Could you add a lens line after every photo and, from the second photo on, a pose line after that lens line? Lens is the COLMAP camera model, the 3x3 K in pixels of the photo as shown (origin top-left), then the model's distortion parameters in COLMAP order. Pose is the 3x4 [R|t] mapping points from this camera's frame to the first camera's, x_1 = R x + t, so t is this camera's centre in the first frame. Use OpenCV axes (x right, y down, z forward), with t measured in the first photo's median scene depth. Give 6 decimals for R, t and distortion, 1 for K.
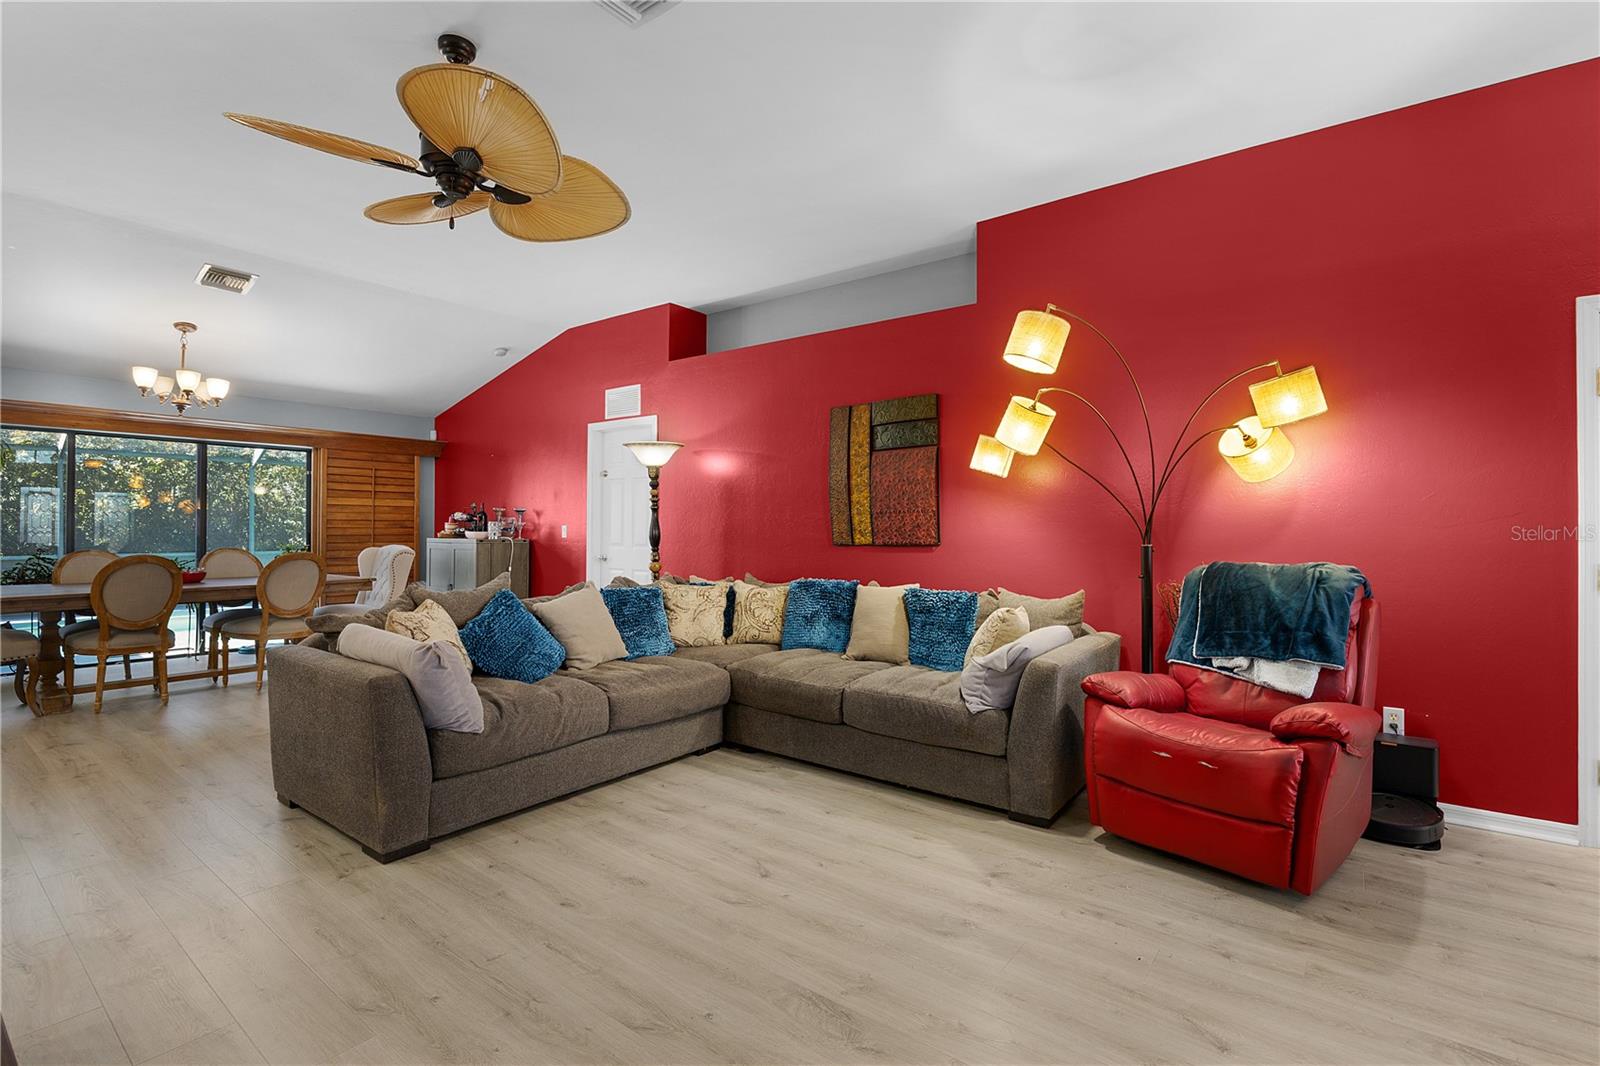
lens RADIAL K [[740.8, 0, 804.3], [0, 740.8, 519.3], [0, 0, 1]] dist [-0.000951, -0.000114]
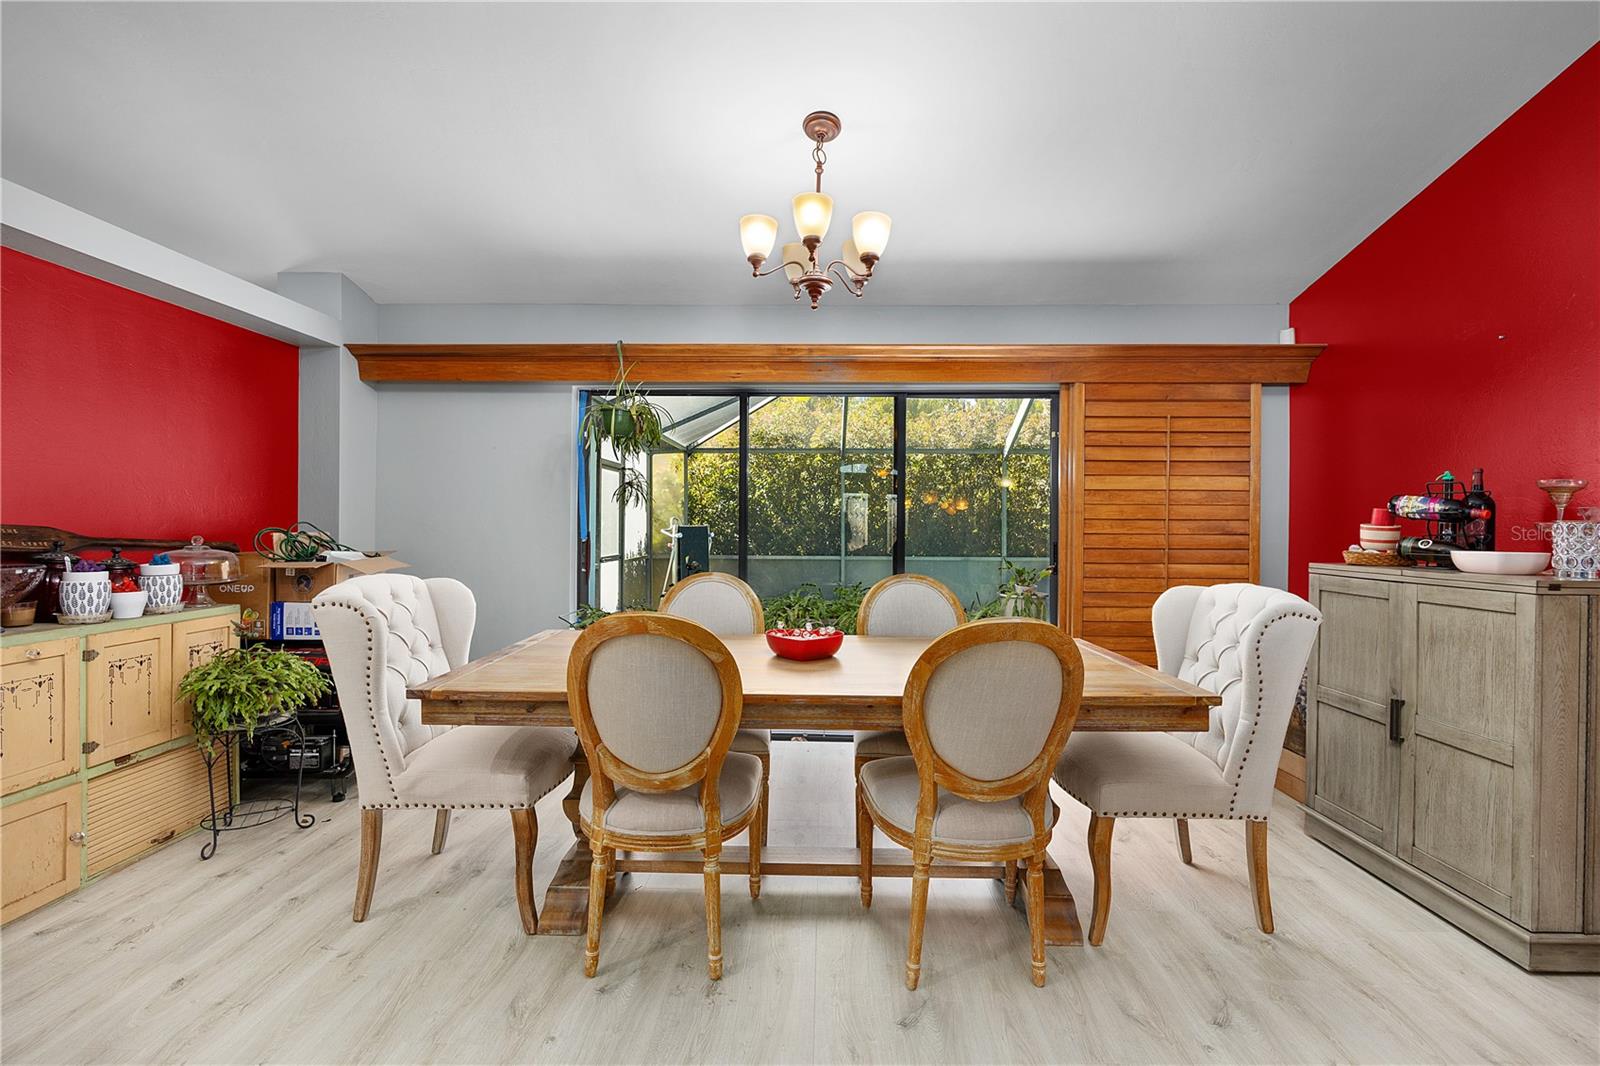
lens RADIAL K [[733.5, 0, 800.0], [0, 733.5, 533.0], [0, 0, 1]] dist [-0.005729, -0.000593]
pose [[0.584244, 0.006608, -0.811551, -0.416237], [0.004178, 0.999929, 0.011149, 0.004458], [0.811567, -0.009904, 0.584175, 0.651619]]
